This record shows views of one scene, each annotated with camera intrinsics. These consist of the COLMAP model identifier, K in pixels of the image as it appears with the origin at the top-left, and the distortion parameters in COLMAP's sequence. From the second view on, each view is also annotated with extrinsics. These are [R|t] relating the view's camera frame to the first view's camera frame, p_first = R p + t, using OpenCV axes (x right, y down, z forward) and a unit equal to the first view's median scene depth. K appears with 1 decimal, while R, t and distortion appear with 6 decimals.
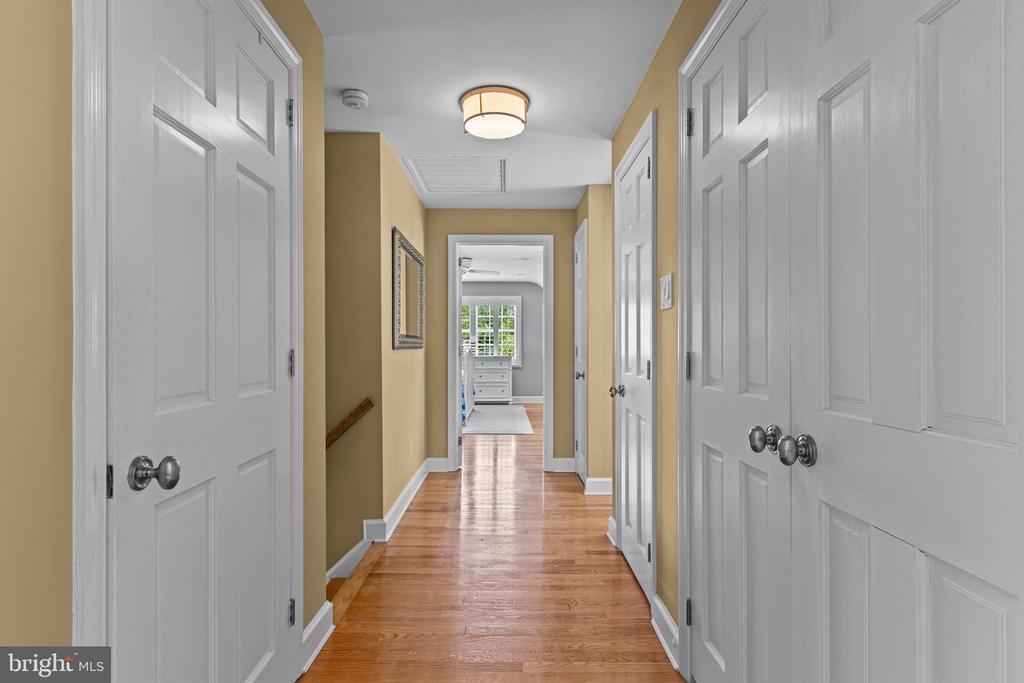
lens RADIAL K [[526.4, 0, 510.5], [0, 526.4, 344.3], [0, 0, 1]] dist [0.000260, -0.001278]
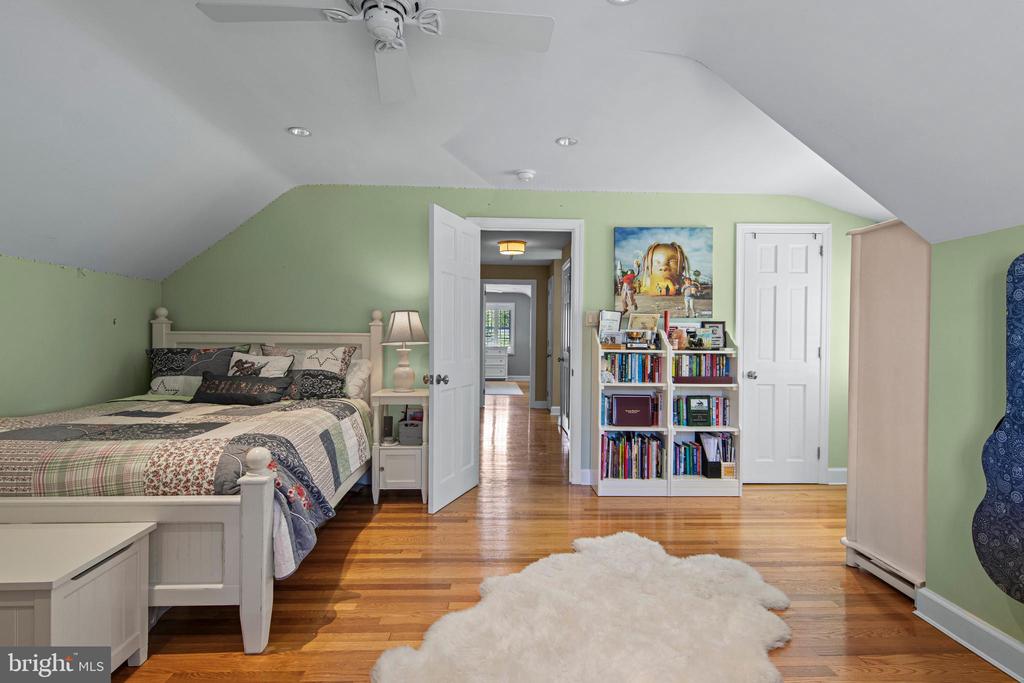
lens RADIAL K [[526.4, 0, 510.6], [0, 526.4, 342.7], [0, 0, 1]] dist [0.000260, -0.001278]
pose [[0.999606, 0.012523, 0.025112, -0.034772], [-0.012804, 0.999857, 0.011054, -0.004468], [-0.024970, -0.011372, 0.999624, -0.552149]]
